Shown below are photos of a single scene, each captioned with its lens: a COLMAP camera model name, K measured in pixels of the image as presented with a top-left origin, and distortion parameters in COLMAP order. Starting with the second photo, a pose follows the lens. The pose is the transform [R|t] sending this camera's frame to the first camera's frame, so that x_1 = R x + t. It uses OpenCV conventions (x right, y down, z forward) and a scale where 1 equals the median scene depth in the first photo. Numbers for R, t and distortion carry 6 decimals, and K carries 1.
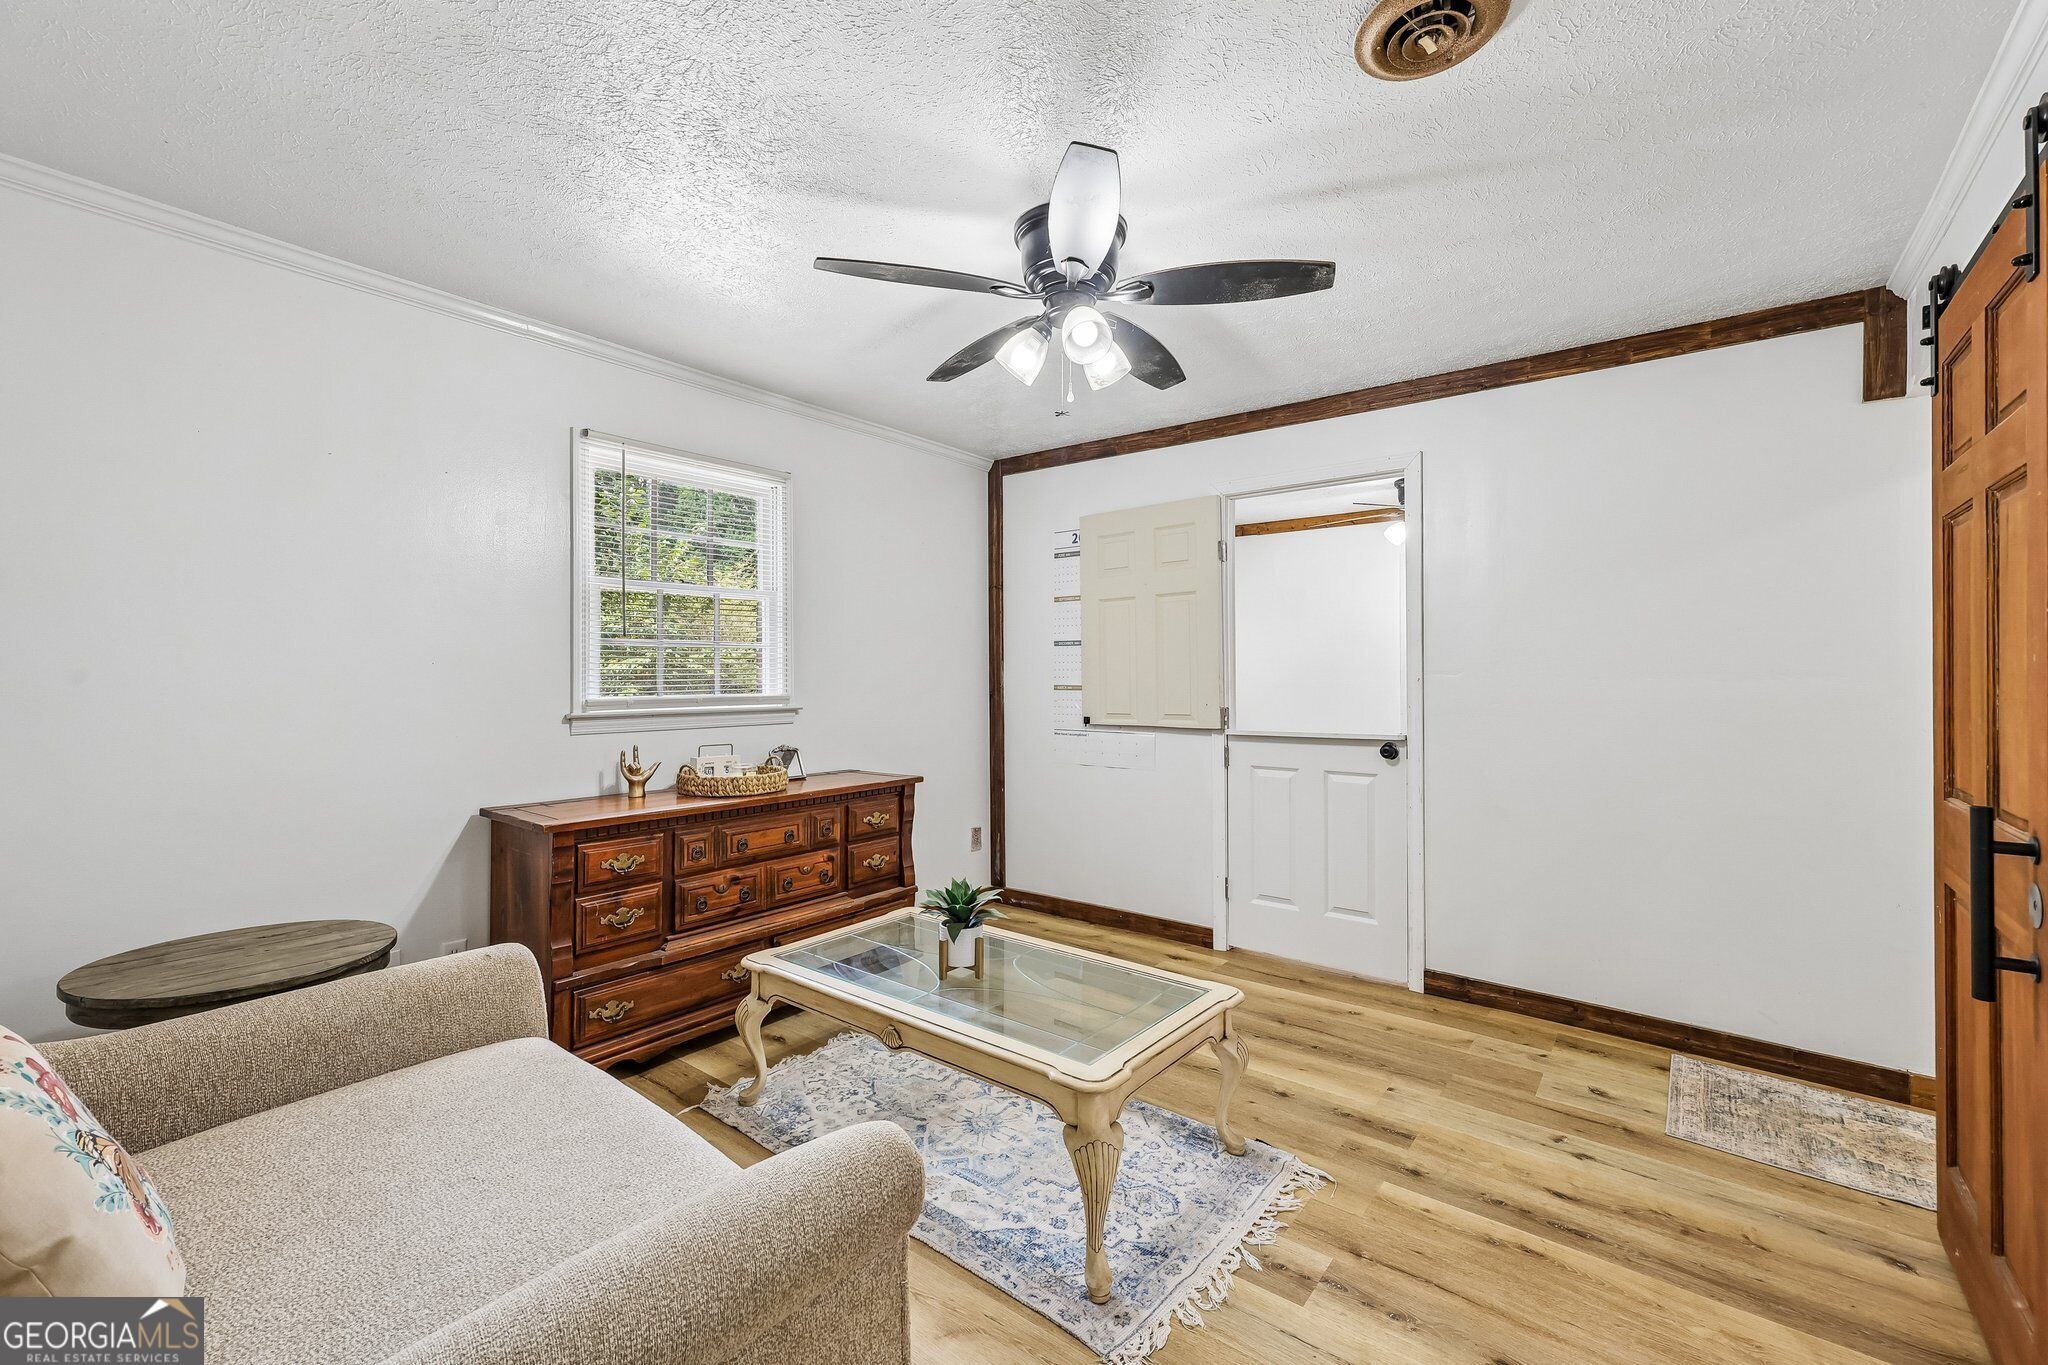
lens RADIAL K [[838.7, 0, 1026.9], [0, 838.7, 677.7], [0, 0, 1]] dist [-0.002936, -0.000161]
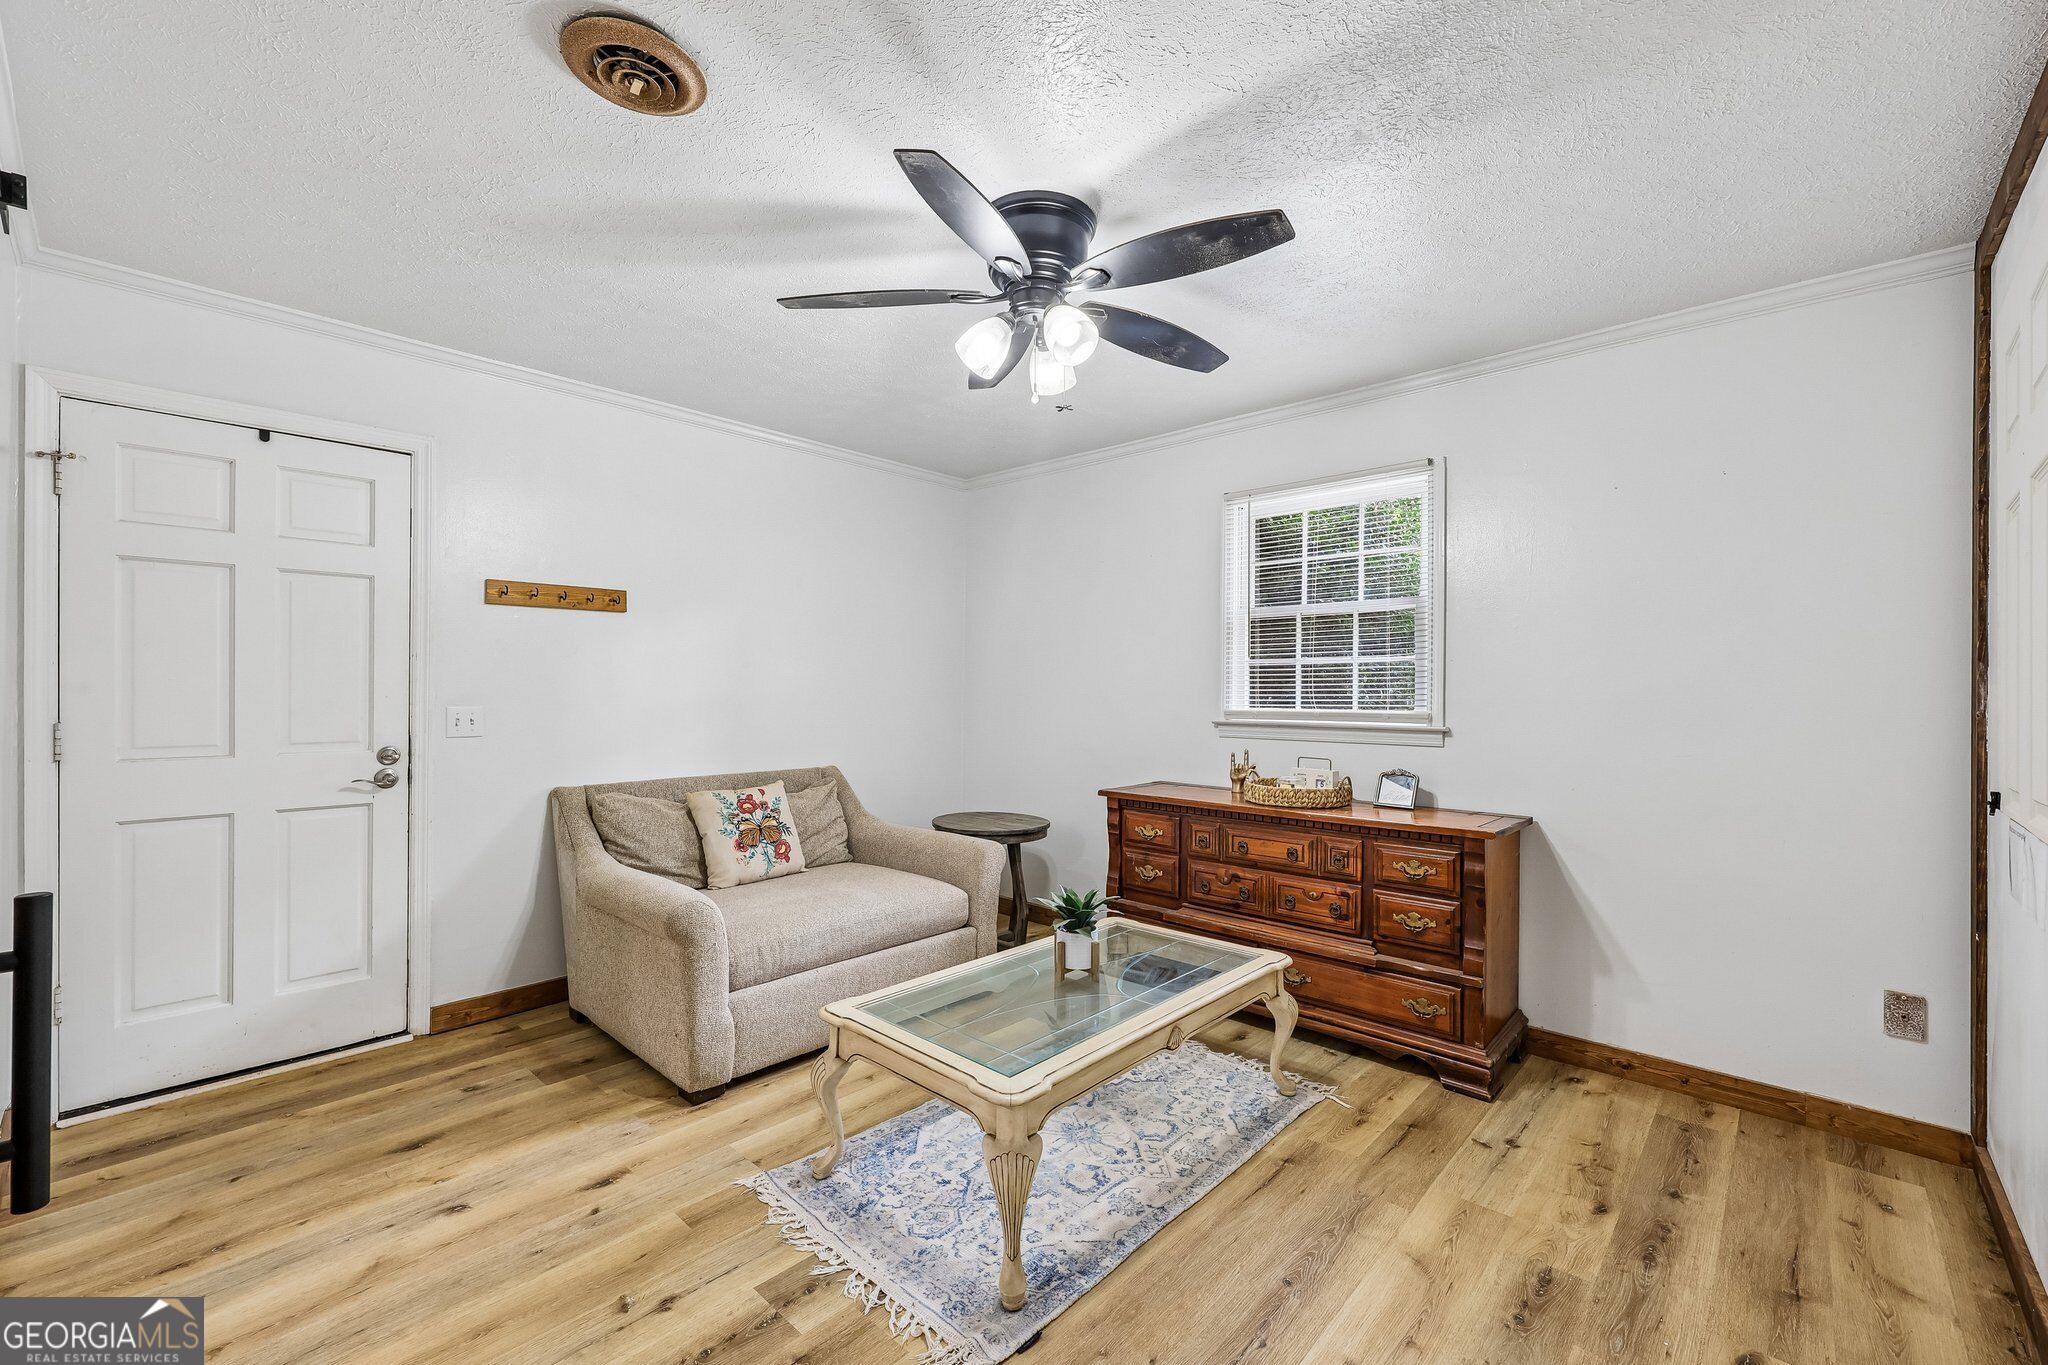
lens RADIAL K [[838.7, 0, 1013.7], [0, 838.7, 688.8], [0, 0, 1]] dist [-0.002936, -0.000161]
pose [[-0.083554, -0.003612, -0.996497, 0.820664], [-0.003339, 0.999989, -0.003344, -0.000593], [0.996498, 0.003048, -0.083565, 0.854809]]
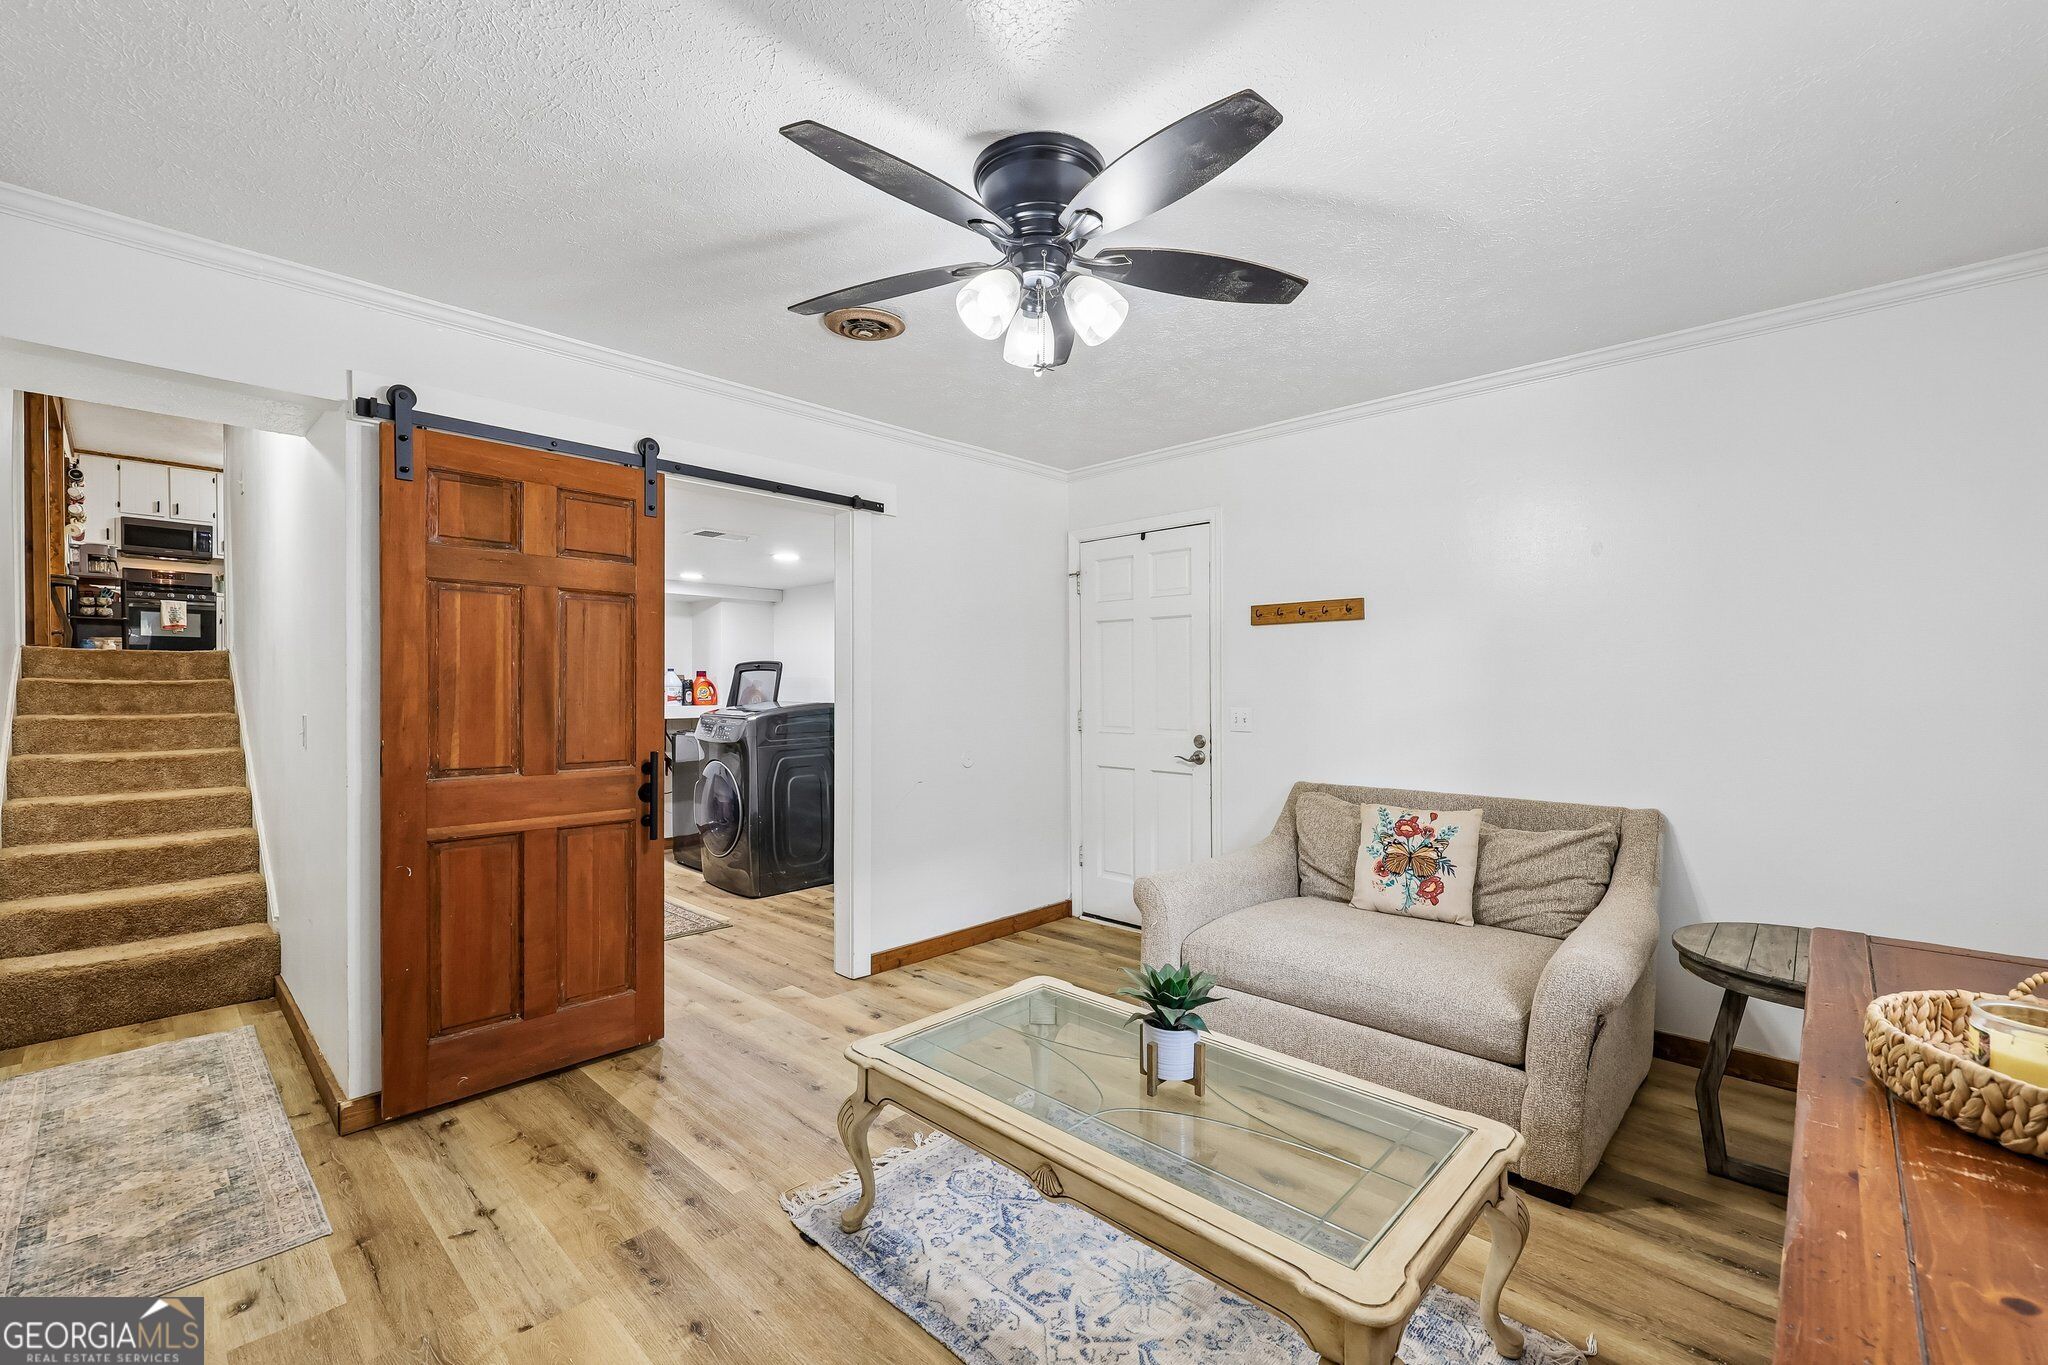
lens RADIAL K [[838.7, 0, 1028.2], [0, 838.7, 700.0], [0, 0, 1]] dist [-0.002936, -0.000161]
pose [[-0.996473, -0.005224, 0.083748, -0.008516], [-0.004214, 0.999916, 0.012234, -0.008065], [-0.083805, 0.011838, -0.996412, 1.501392]]
